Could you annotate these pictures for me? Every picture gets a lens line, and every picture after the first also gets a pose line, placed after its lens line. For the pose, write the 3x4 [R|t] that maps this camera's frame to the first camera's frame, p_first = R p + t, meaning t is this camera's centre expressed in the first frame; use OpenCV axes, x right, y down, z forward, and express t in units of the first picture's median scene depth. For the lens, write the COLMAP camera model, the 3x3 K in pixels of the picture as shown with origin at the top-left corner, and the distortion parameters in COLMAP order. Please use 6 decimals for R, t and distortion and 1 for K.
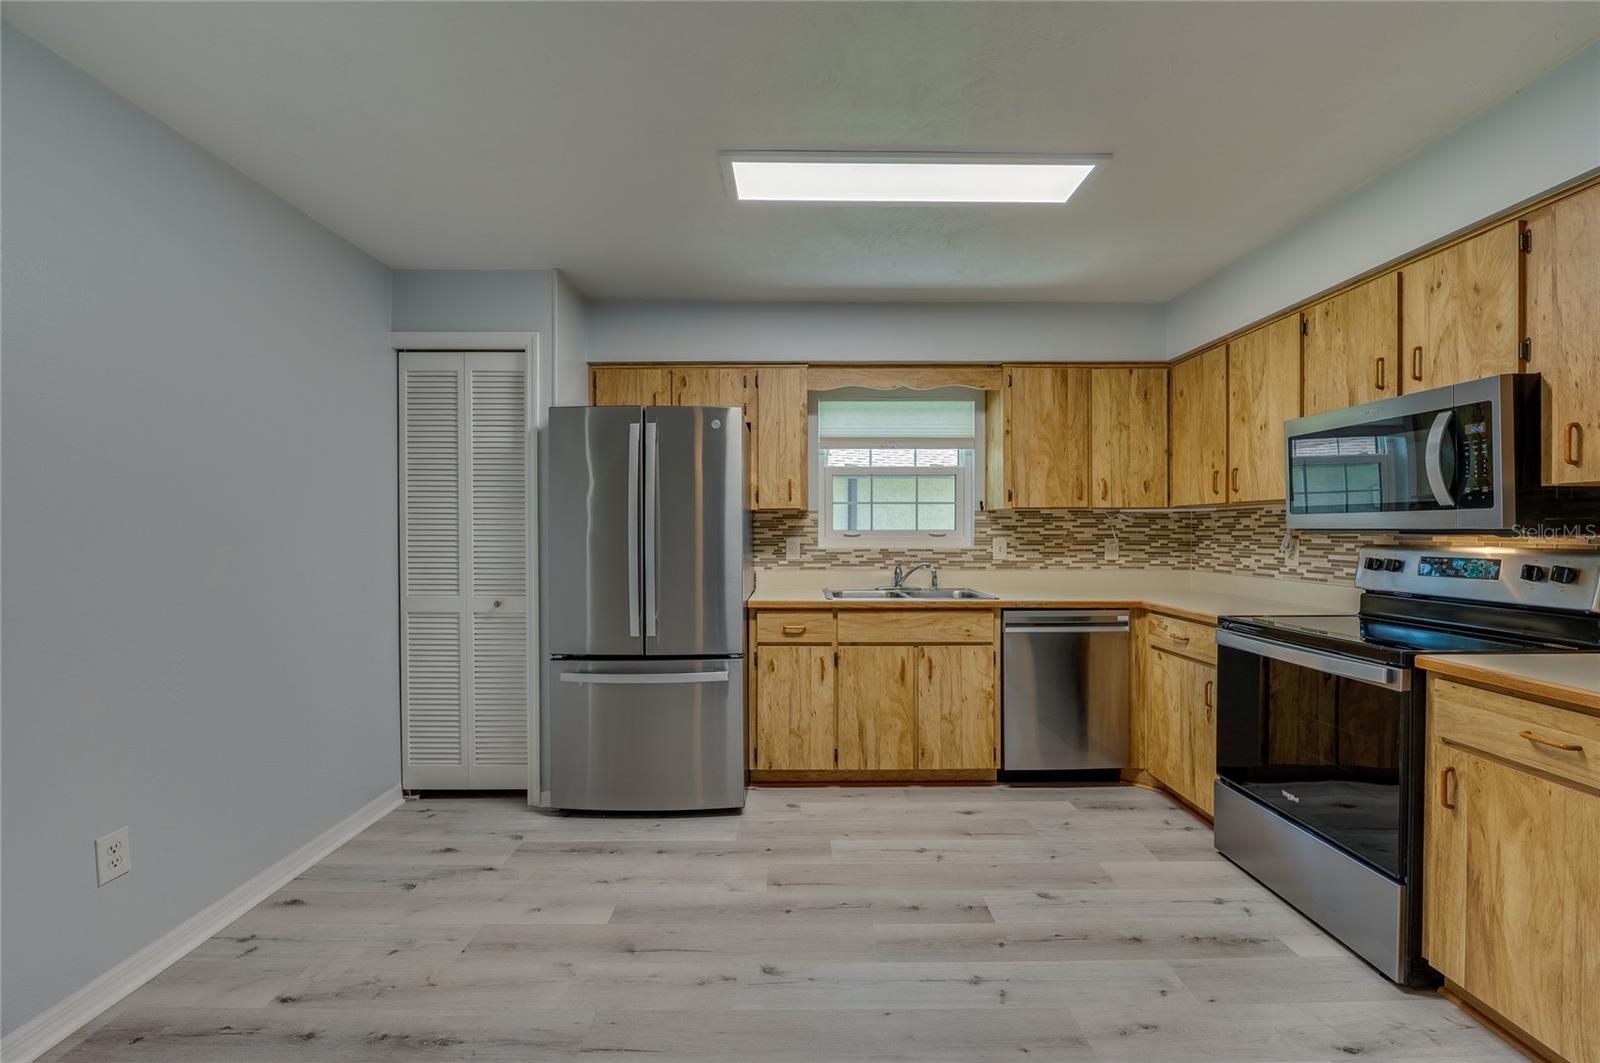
lens RADIAL K [[640.7, 0, 798.9], [0, 640.7, 531.6], [0, 0, 1]] dist [-0.018687, 0.001735]
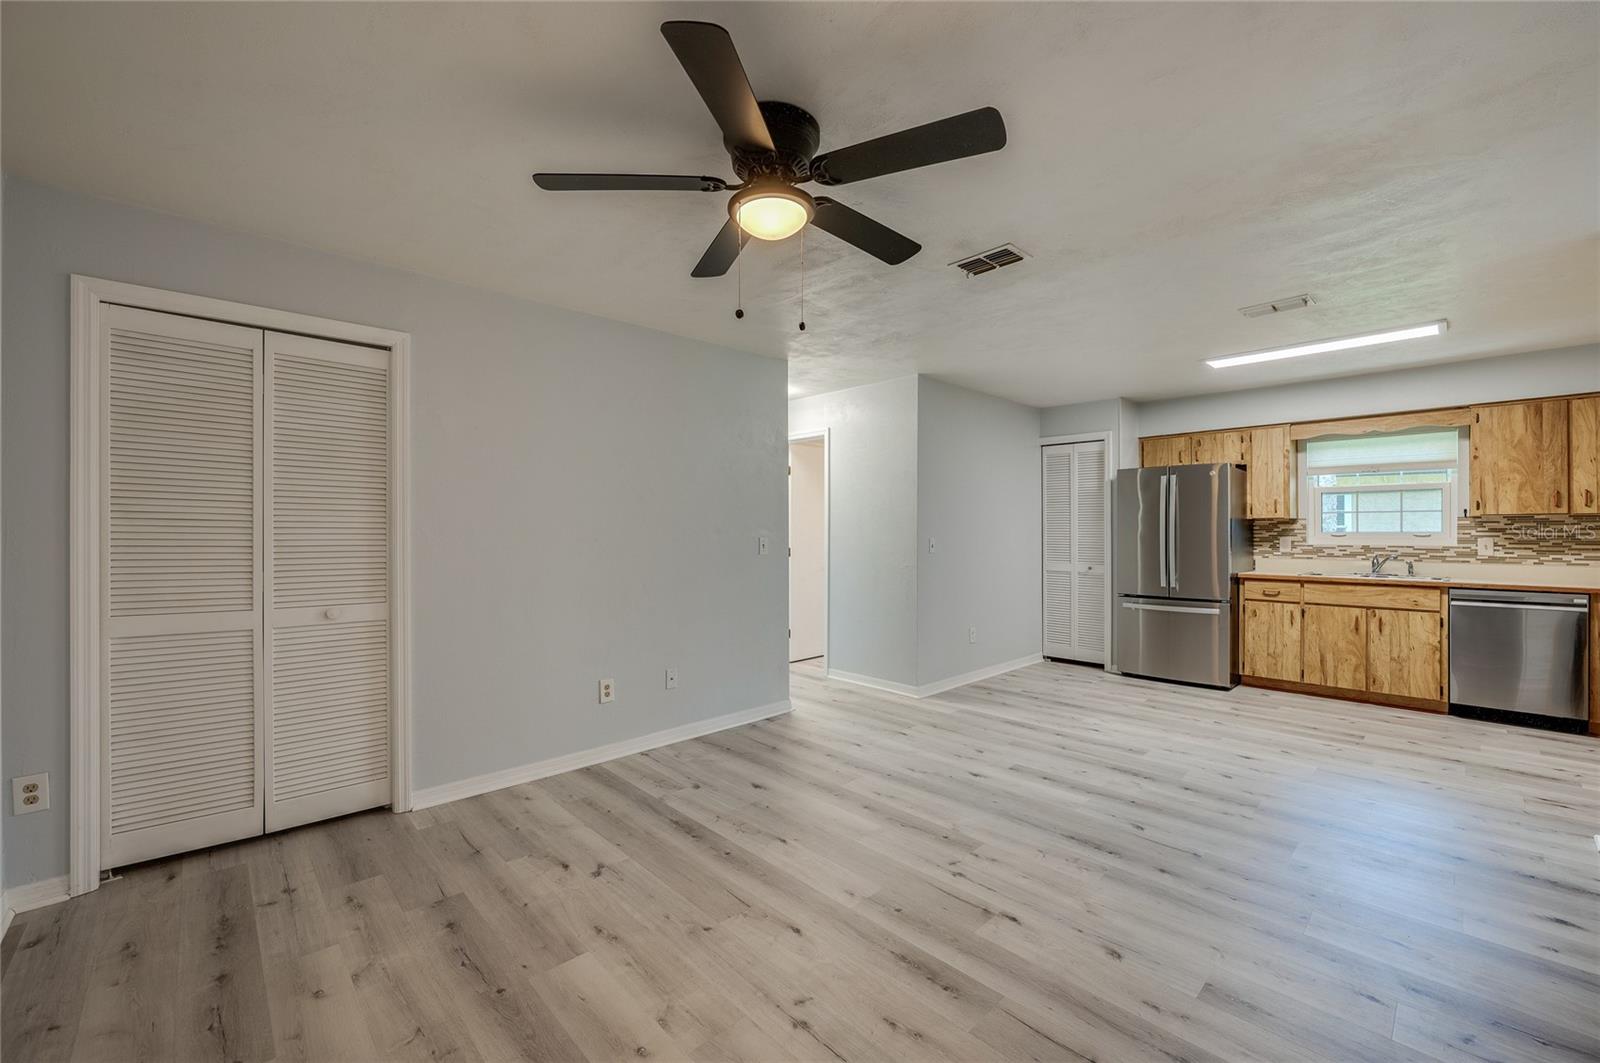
lens RADIAL K [[640.7, 0, 807.2], [0, 640.7, 529.8], [0, 0, 1]] dist [-0.018687, 0.001735]
pose [[0.692666, -0.000815, -0.721258, 0.354651], [-0.004421, 0.999976, -0.005376, 0.007398], [0.721245, 0.006913, 0.692645, -1.020398]]
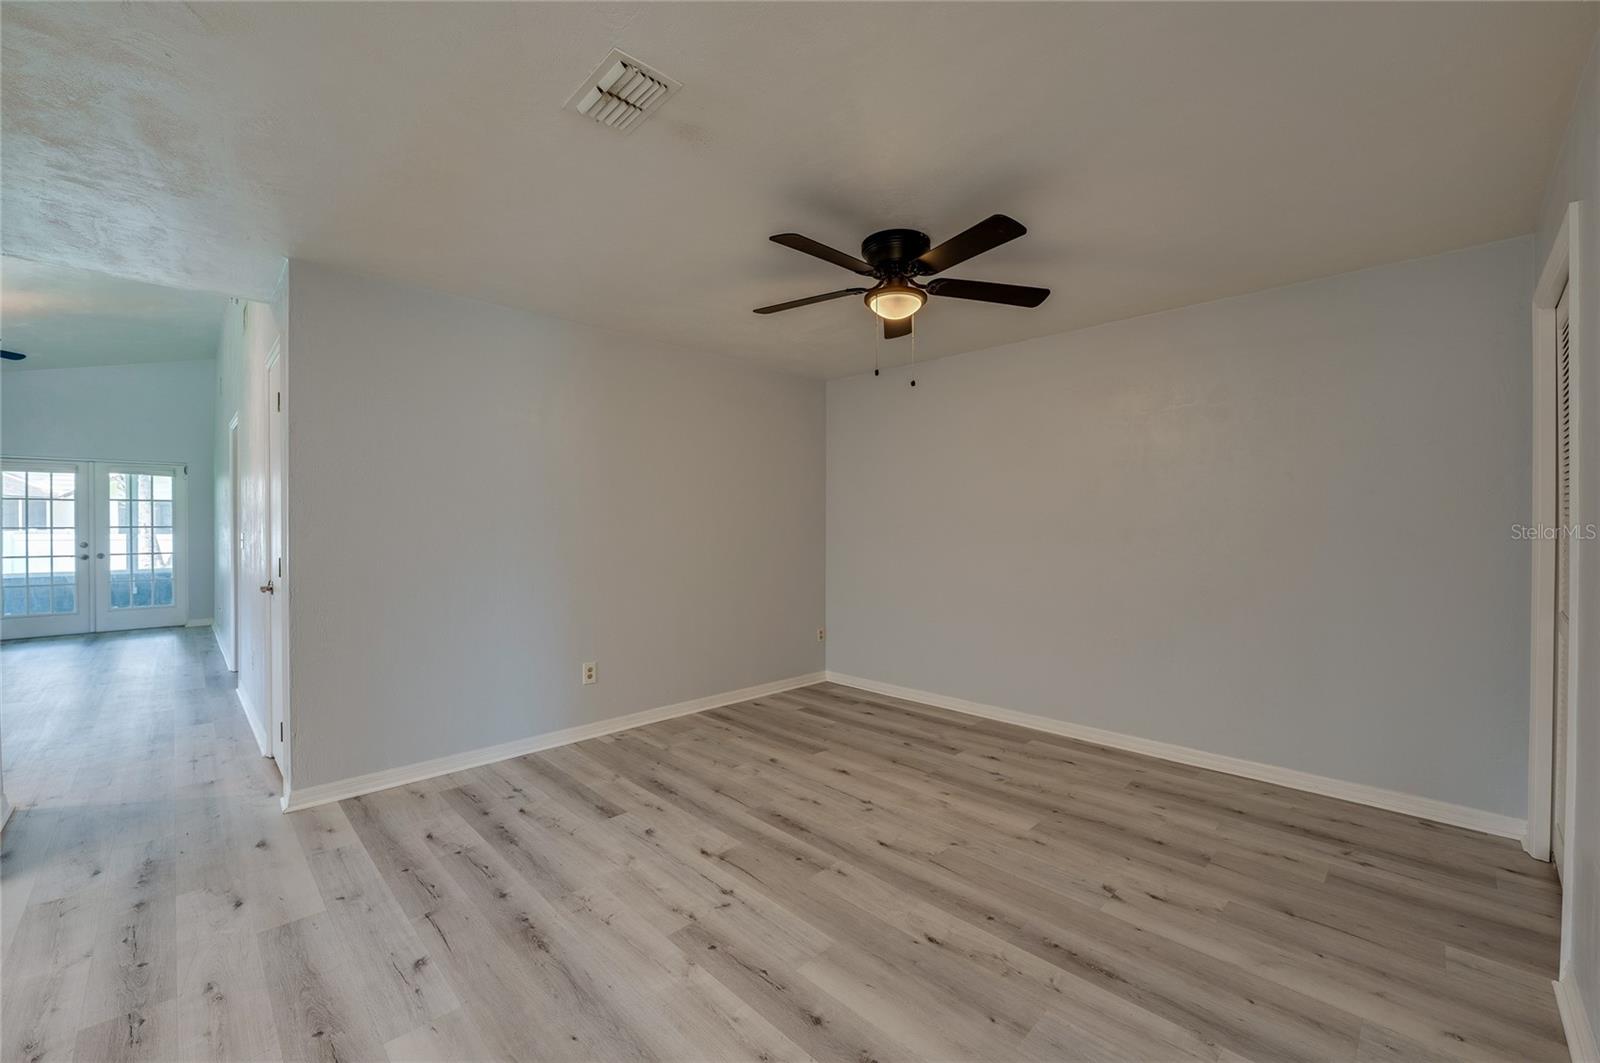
lens RADIAL K [[640.7, 0, 788.1], [0, 640.7, 529.0], [0, 0, 1]] dist [-0.018687, 0.001735]
pose [[-0.693295, -0.004730, 0.720638, -0.663429], [0.003512, 0.999944, 0.009941, -0.001722], [-0.720645, 0.009423, -0.693240, 0.118570]]
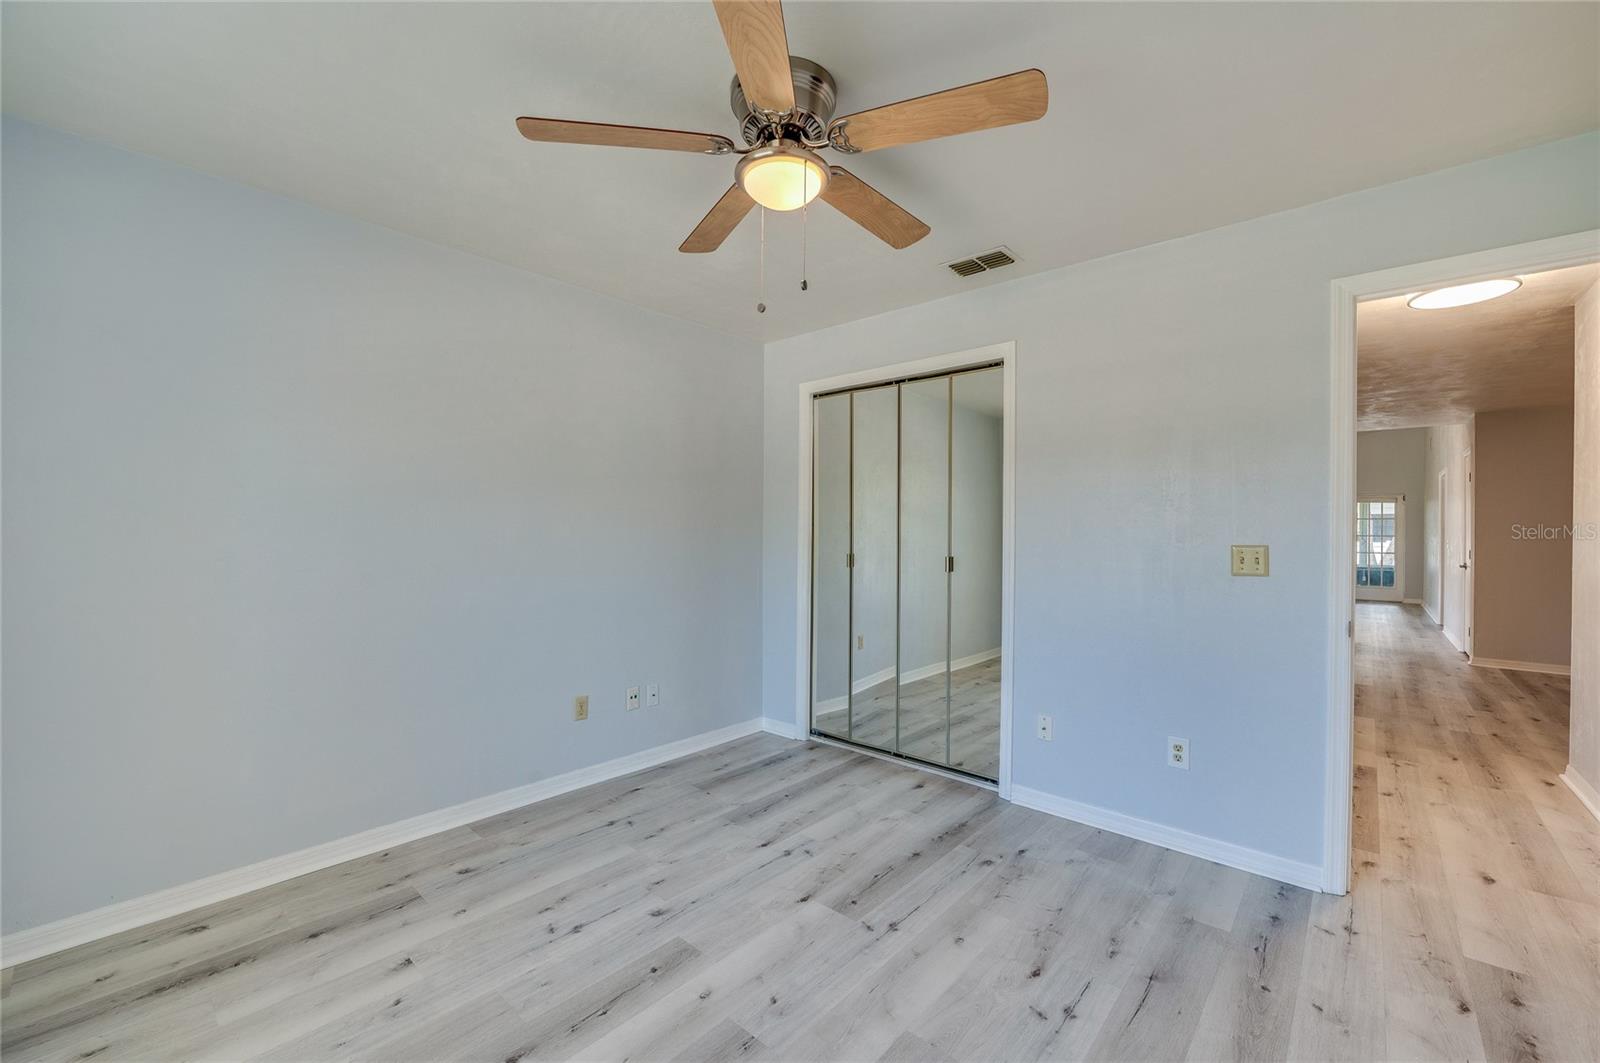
lens RADIAL K [[665.3, 0, 798.6], [0, 665.3, 534.6], [0, 0, 1]] dist [-0.016826, 0.000965]
pose [[0.656434, 0.001083, 0.754383, -2.640273], [0.000810, 0.999997, -0.002141, 0.002956], [-0.754383, 0.002016, 0.656432, 0.271162]]
